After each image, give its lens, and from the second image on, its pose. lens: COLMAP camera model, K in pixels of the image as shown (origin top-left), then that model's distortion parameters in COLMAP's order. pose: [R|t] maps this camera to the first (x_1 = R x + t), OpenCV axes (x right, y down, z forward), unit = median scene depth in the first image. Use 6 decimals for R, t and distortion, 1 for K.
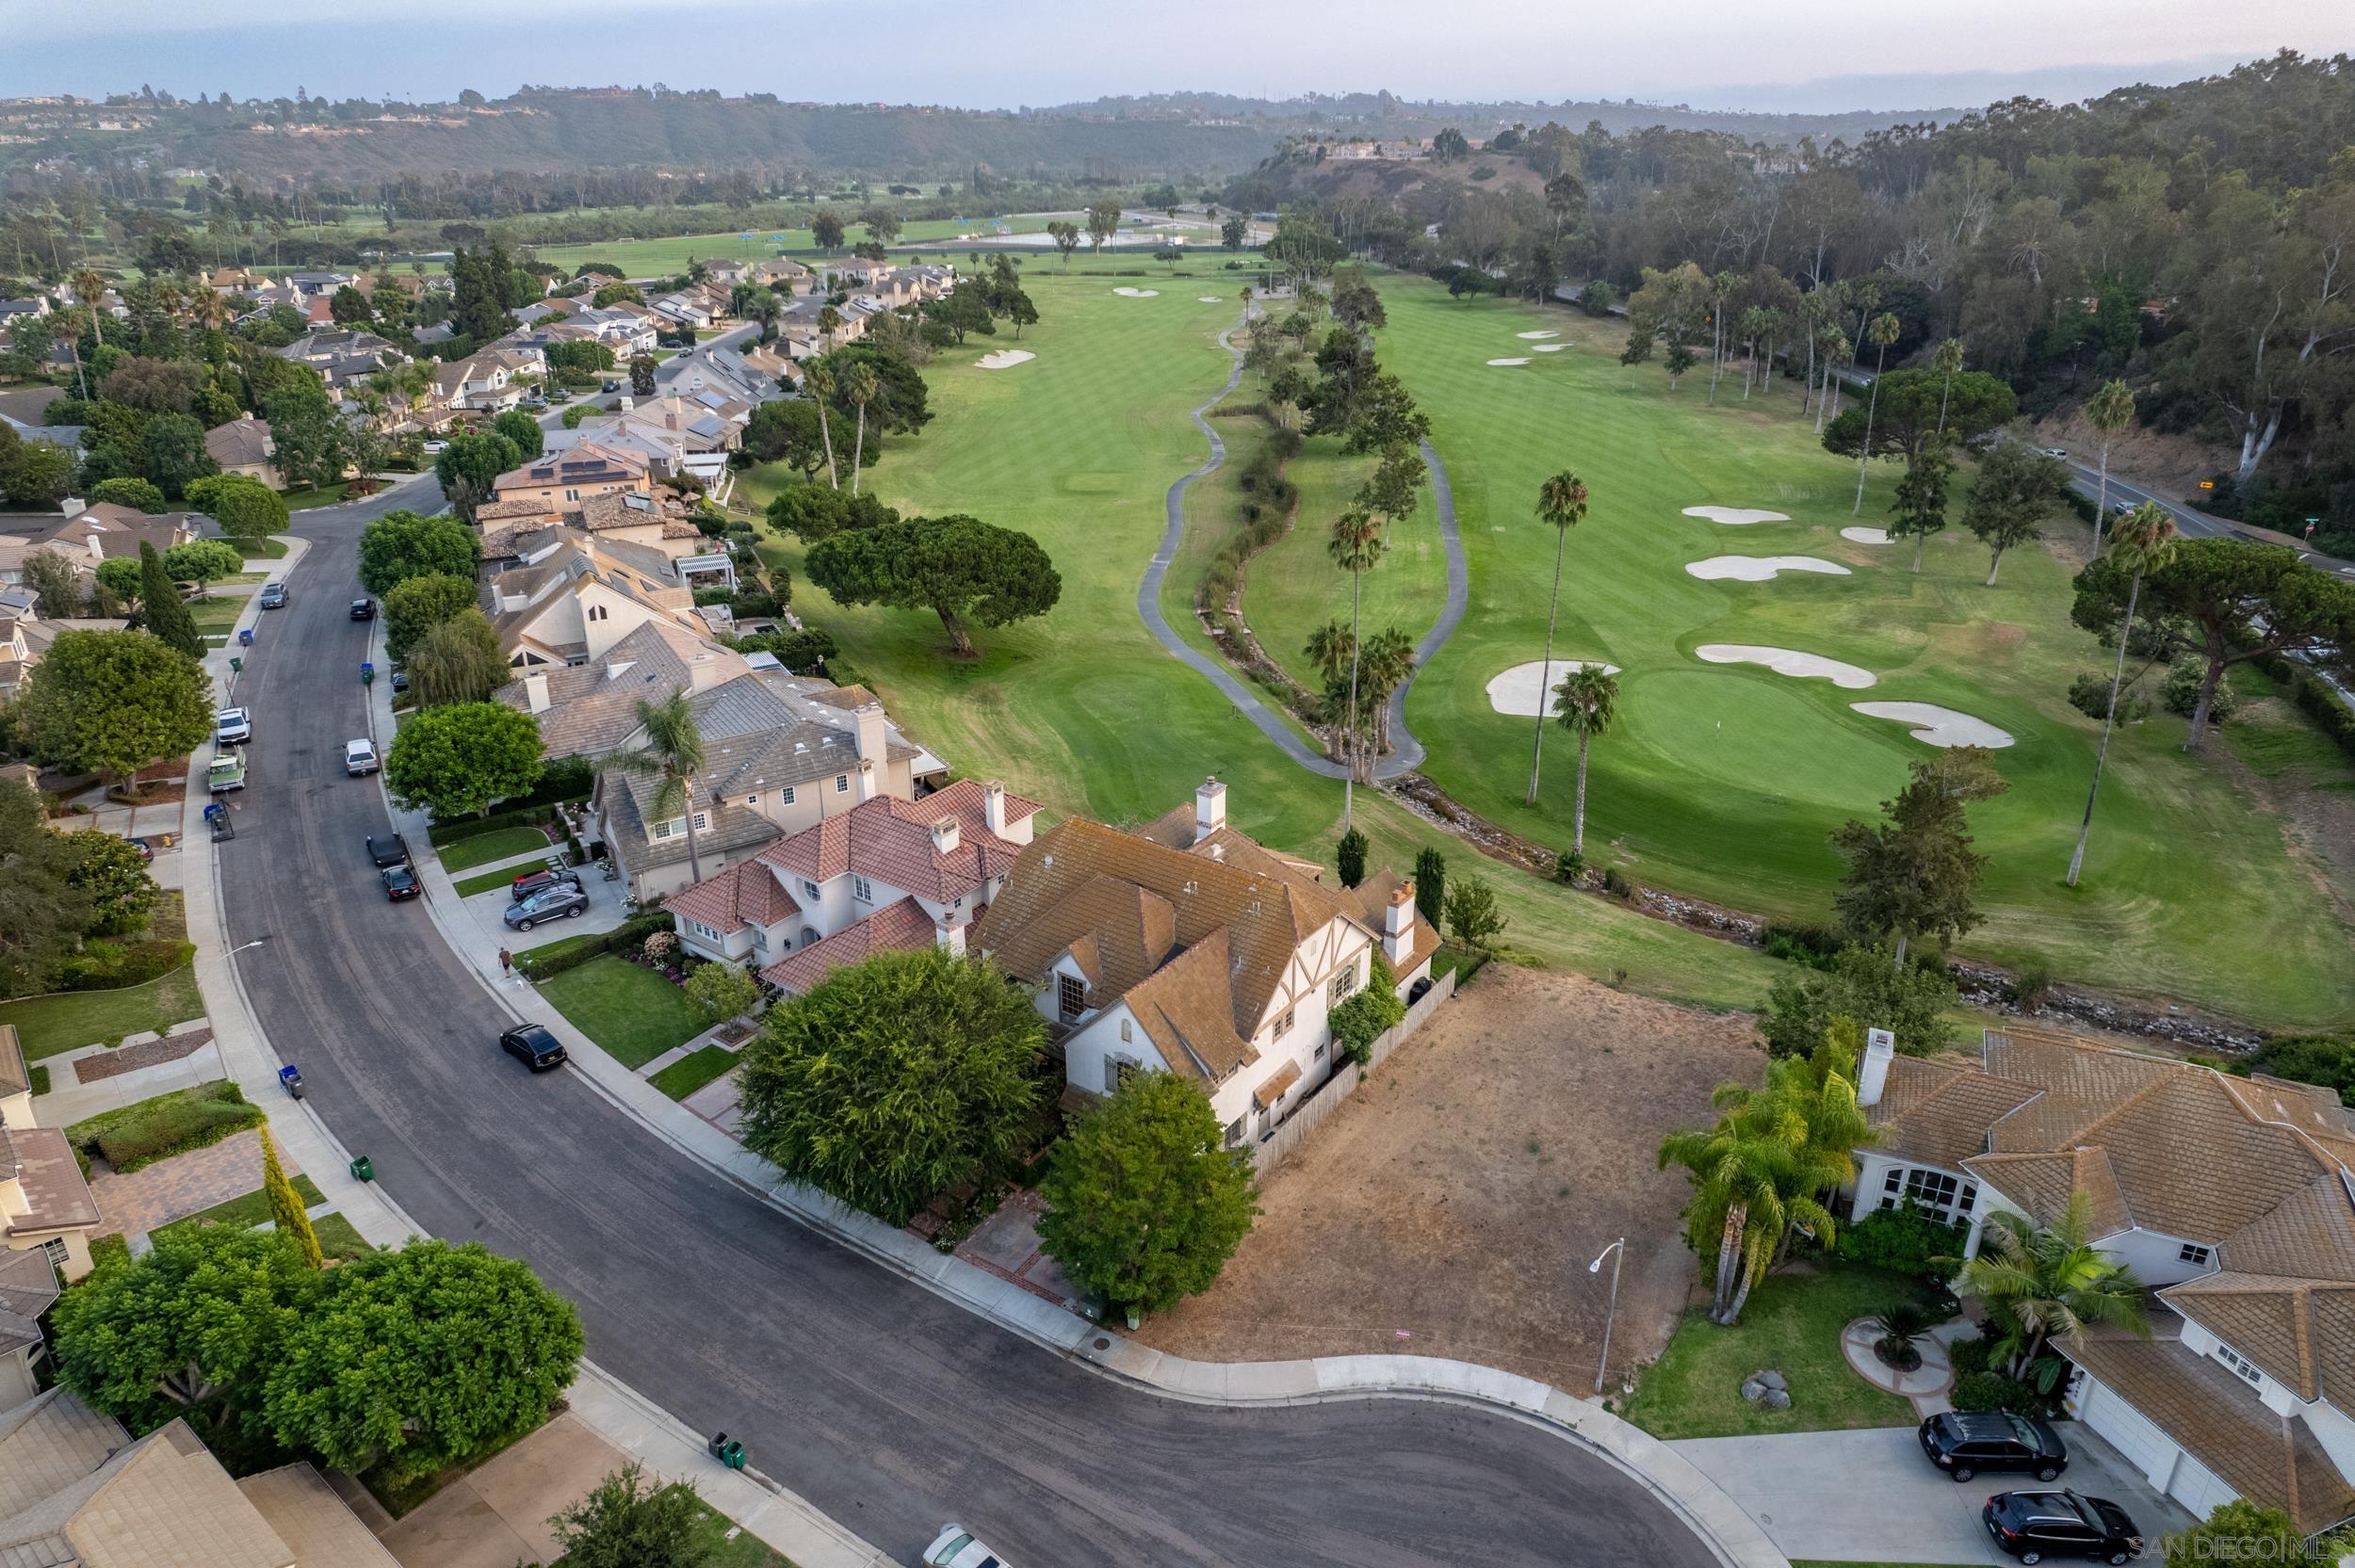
lens RADIAL K [[1501.9, 0, 1192.3], [0, 1501.9, 791.2], [0, 0, 1]] dist [-0.078956, 0.071605]
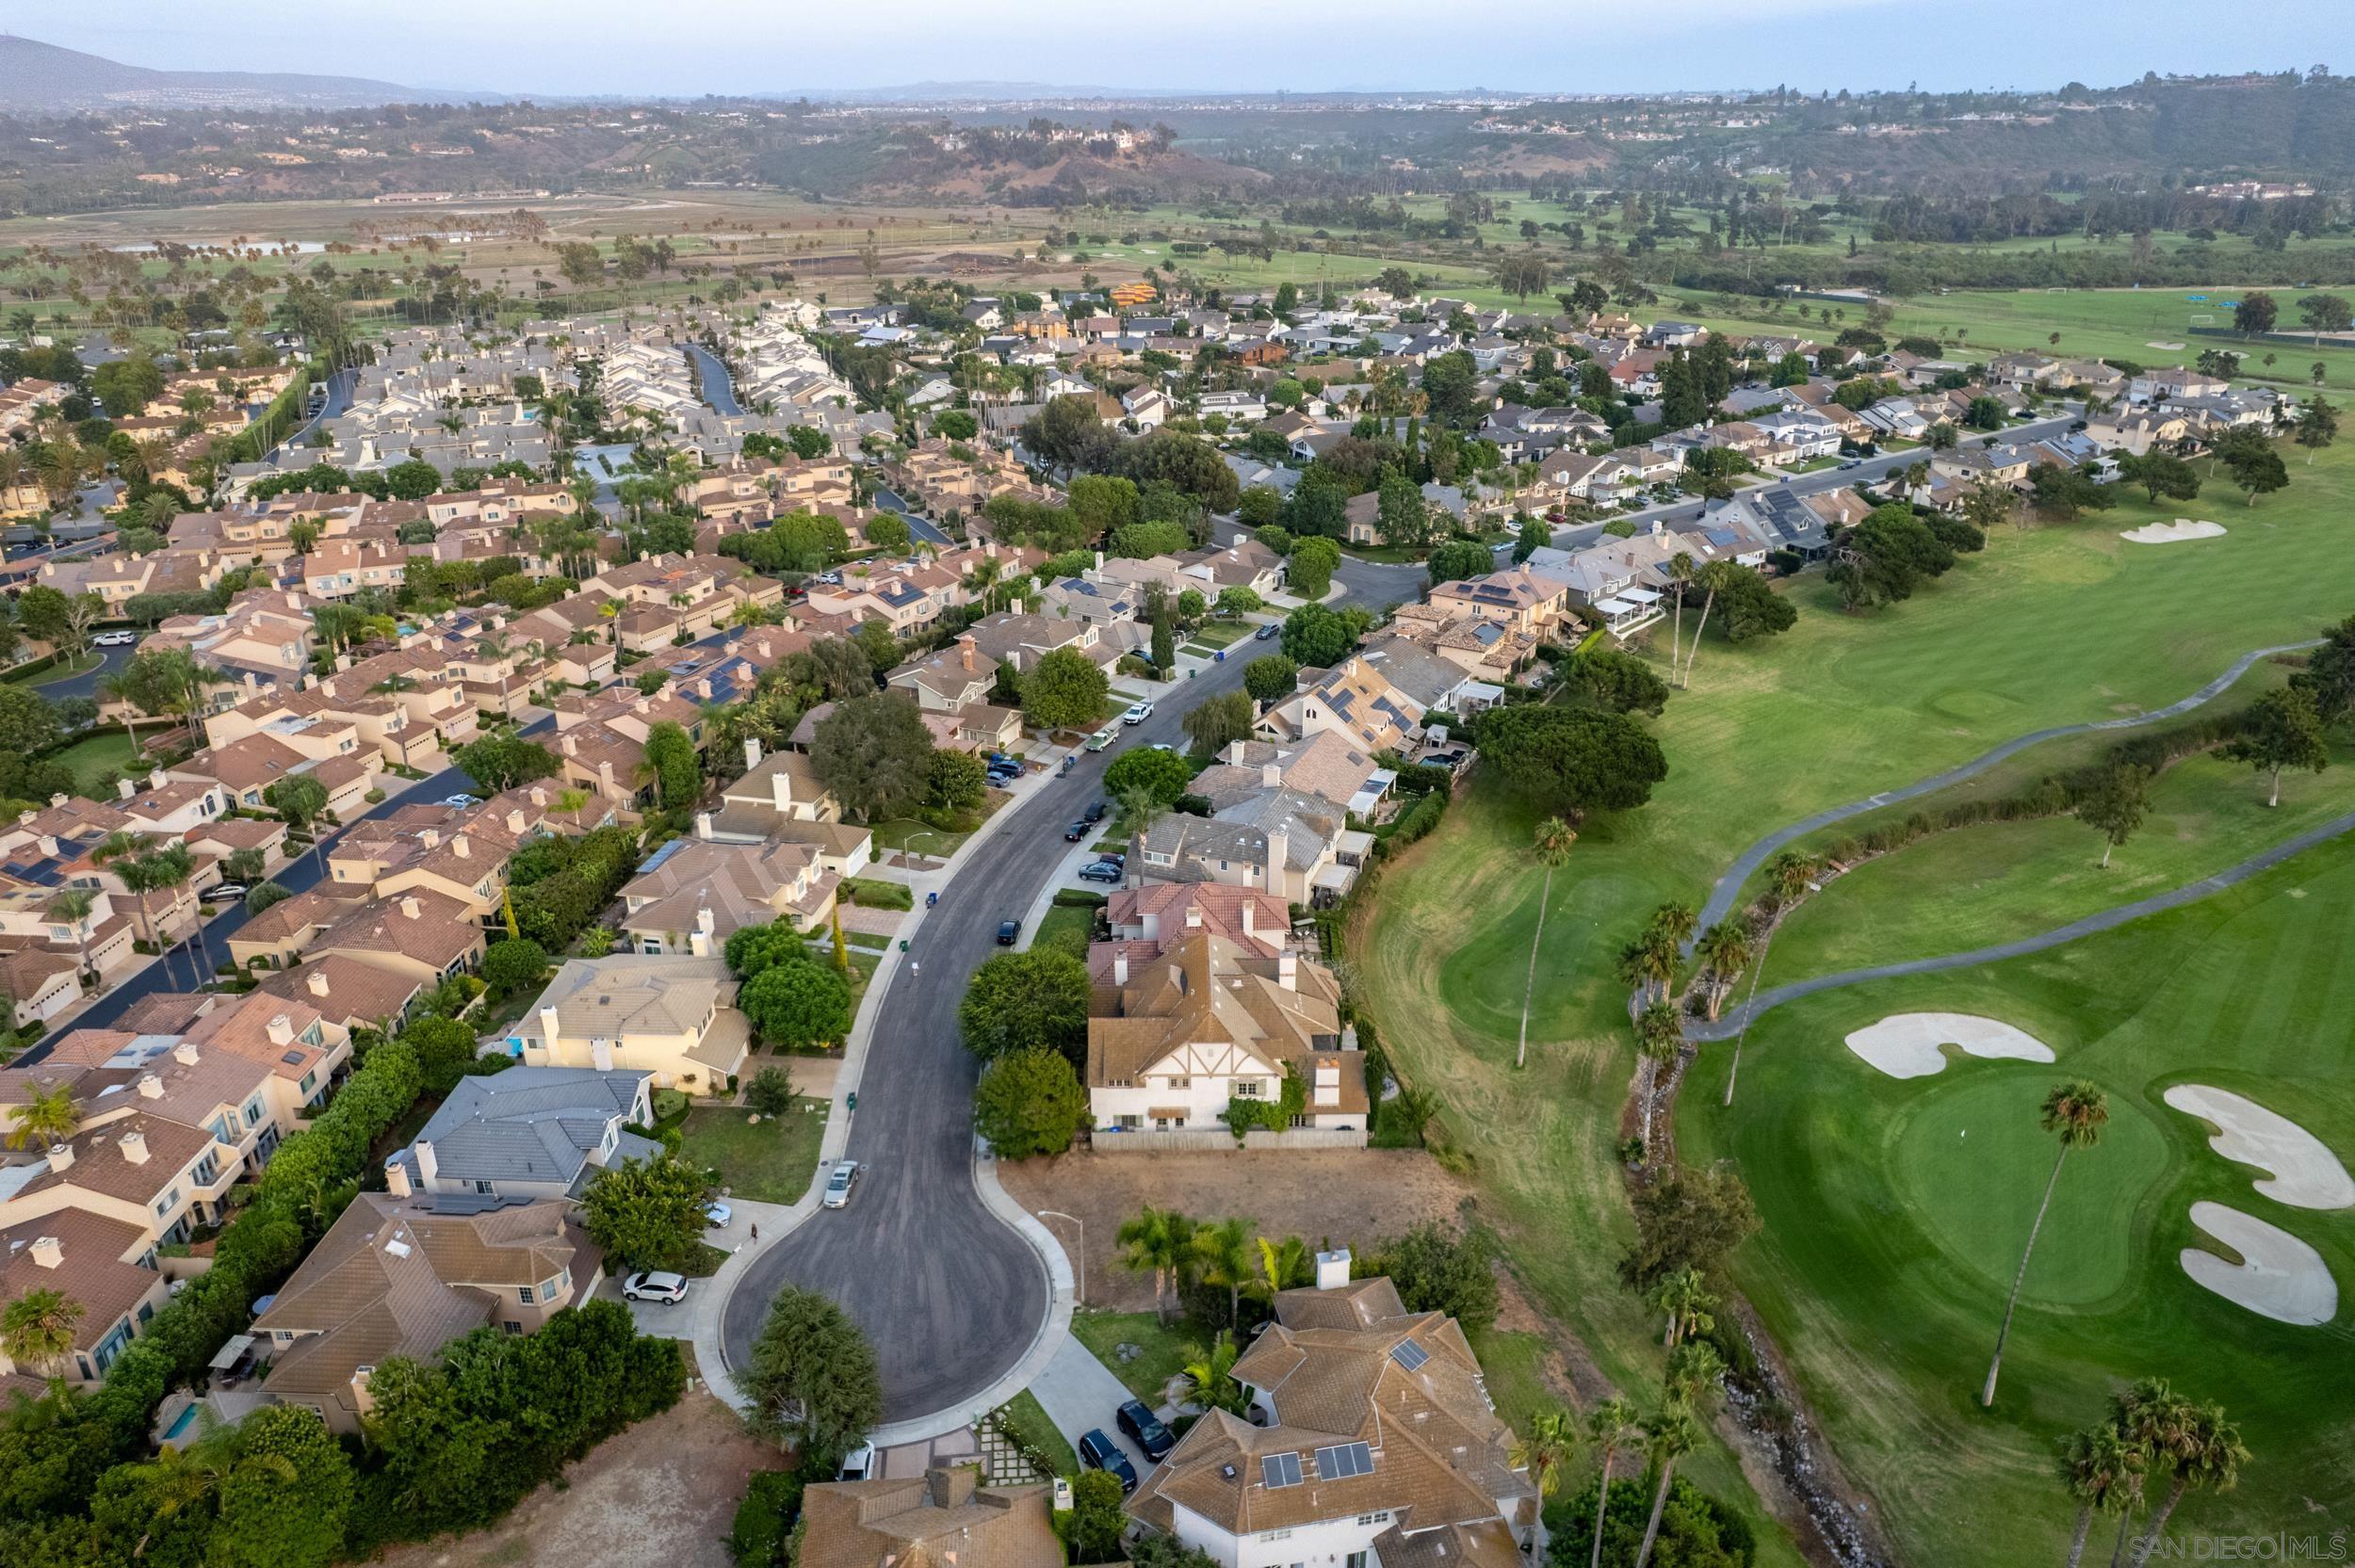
lens RADIAL K [[1550.1, 0, 1157.8], [0, 1550.1, 775.6], [0, 0, 1]] dist [-0.085245, 0.075975]
pose [[0.573292, 0.319620, -0.754440, 0.625571], [-0.318078, 0.935379, 0.154571, -0.218472], [0.755091, 0.151356, 0.637909, -0.110661]]
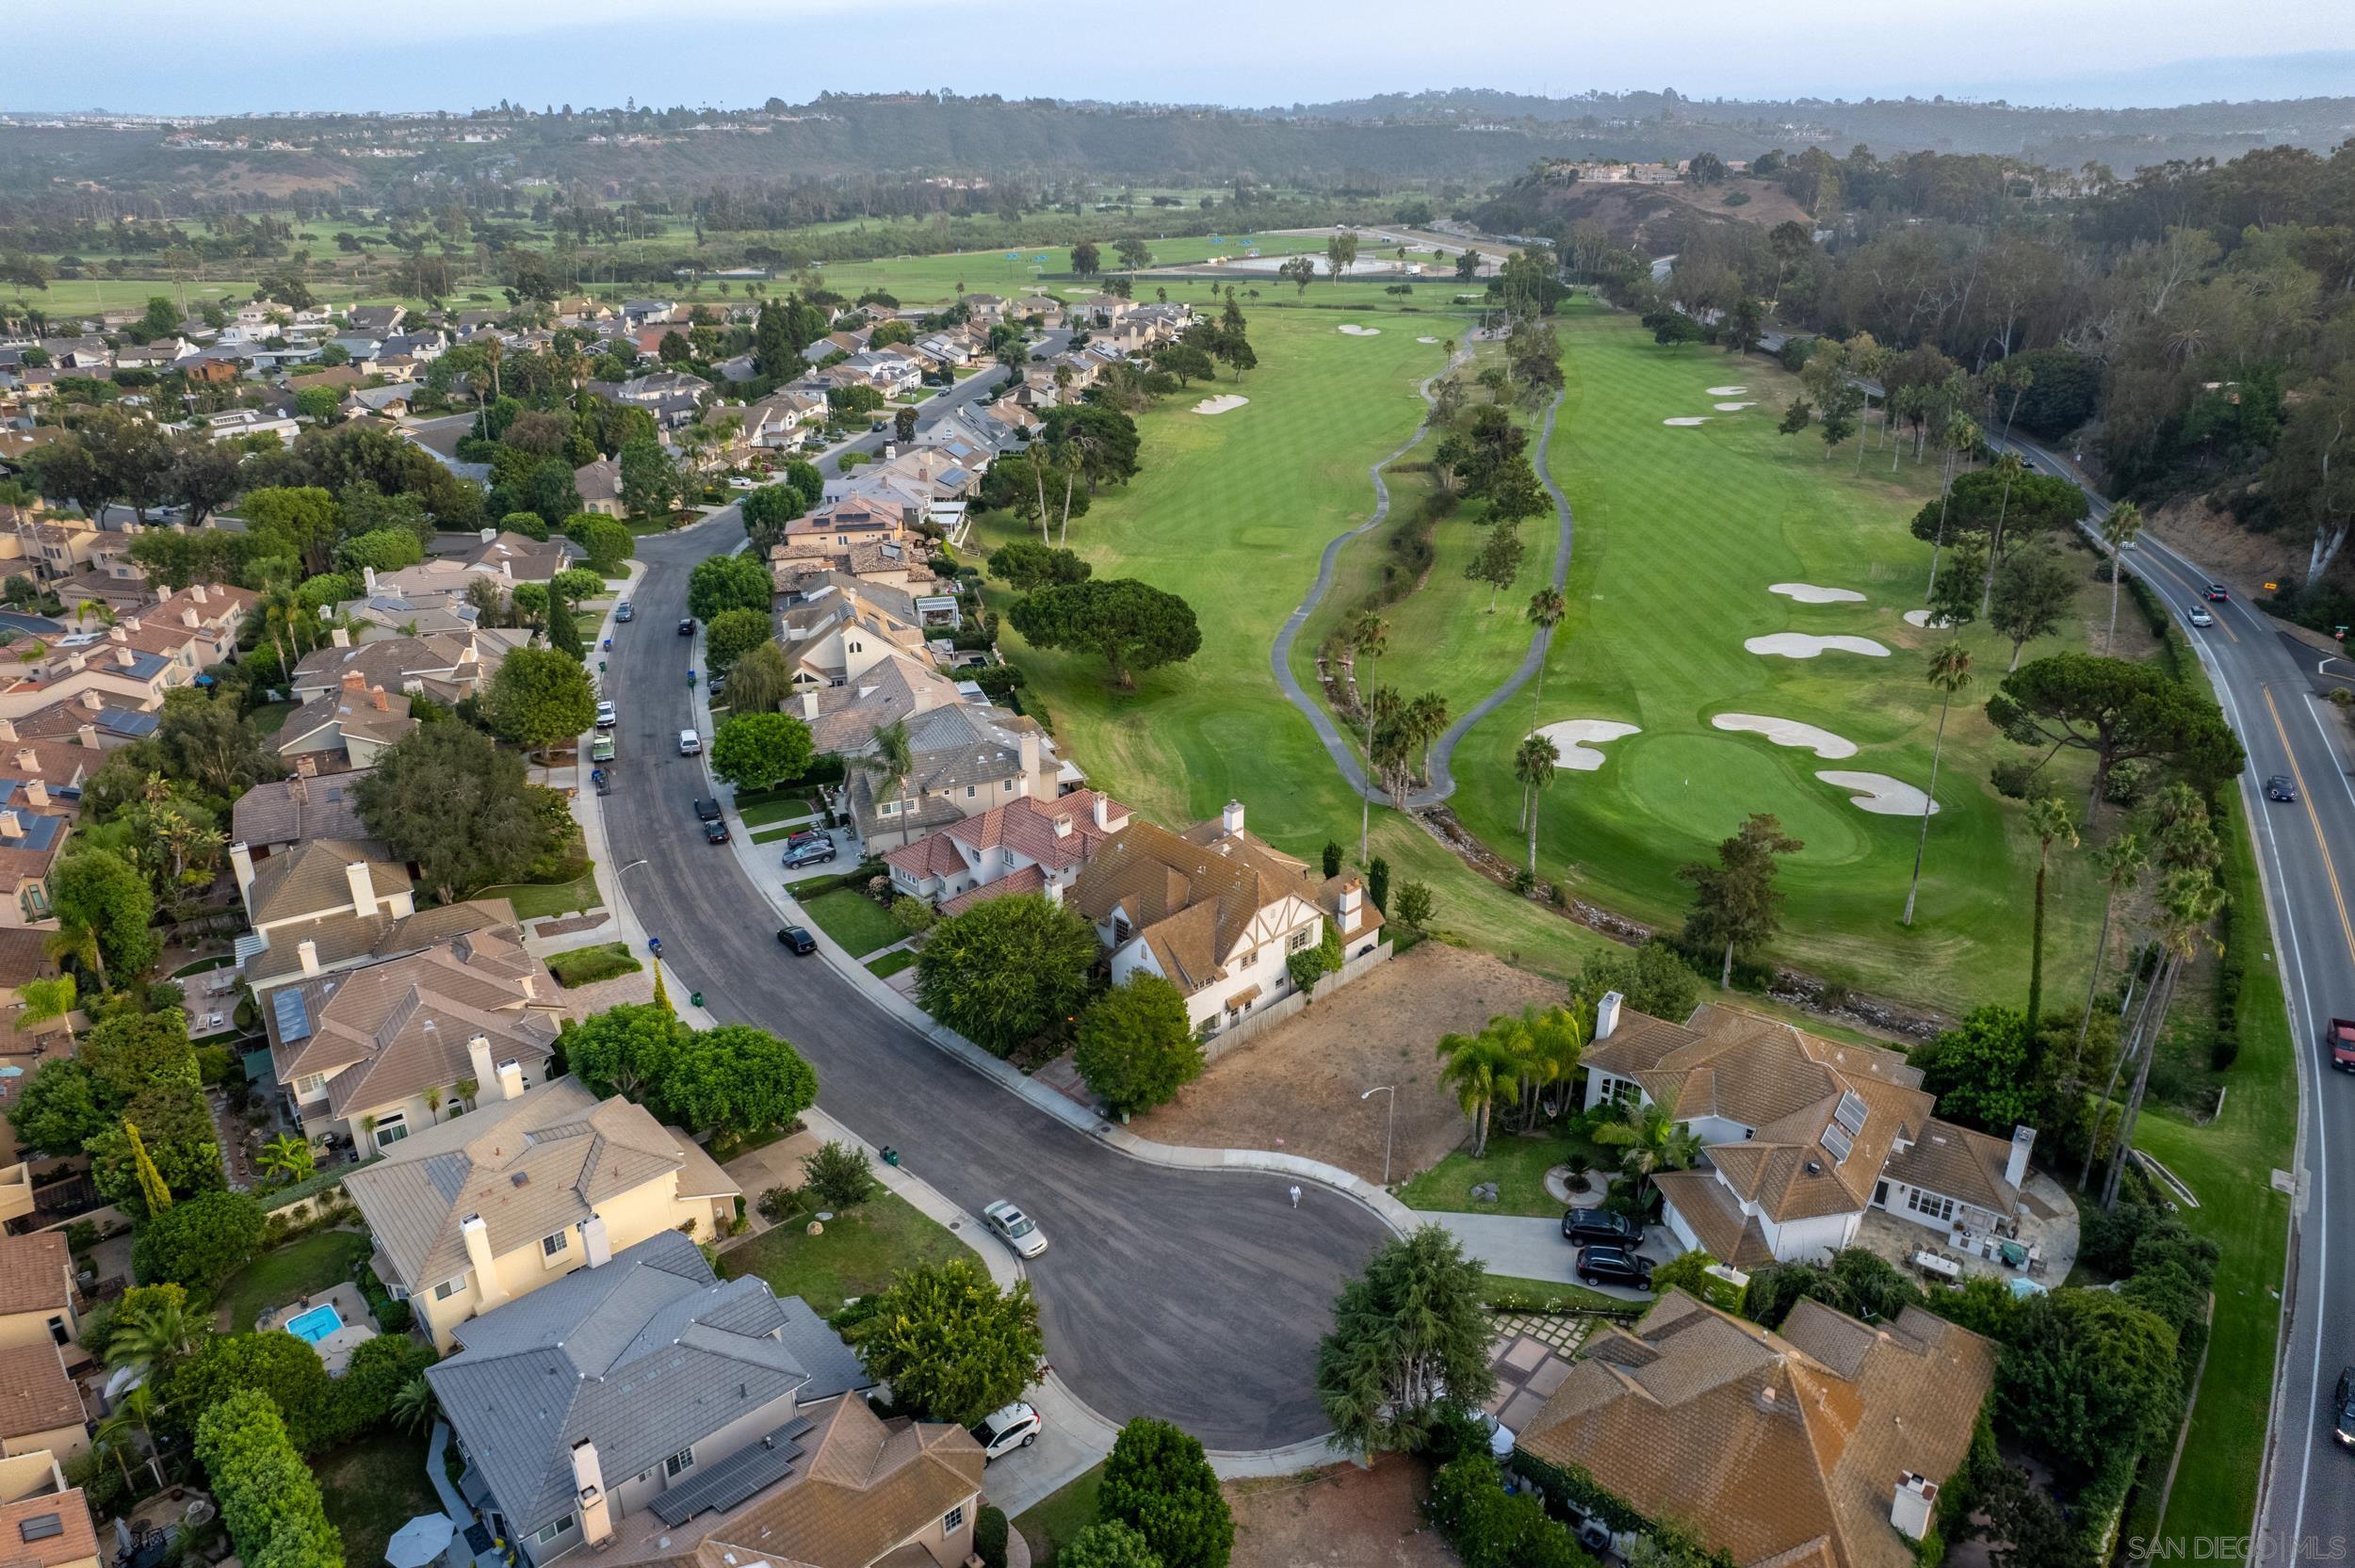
lens RADIAL K [[1525.6, 0, 1181.9], [0, 1525.6, 789.6], [0, 0, 1]] dist [-0.077458, 0.064586]
pose [[0.984488, 0.066903, -0.162197, 0.115867], [-0.066958, 0.997743, 0.005133, -0.013386], [0.162174, 0.005807, 0.986745, -0.291559]]
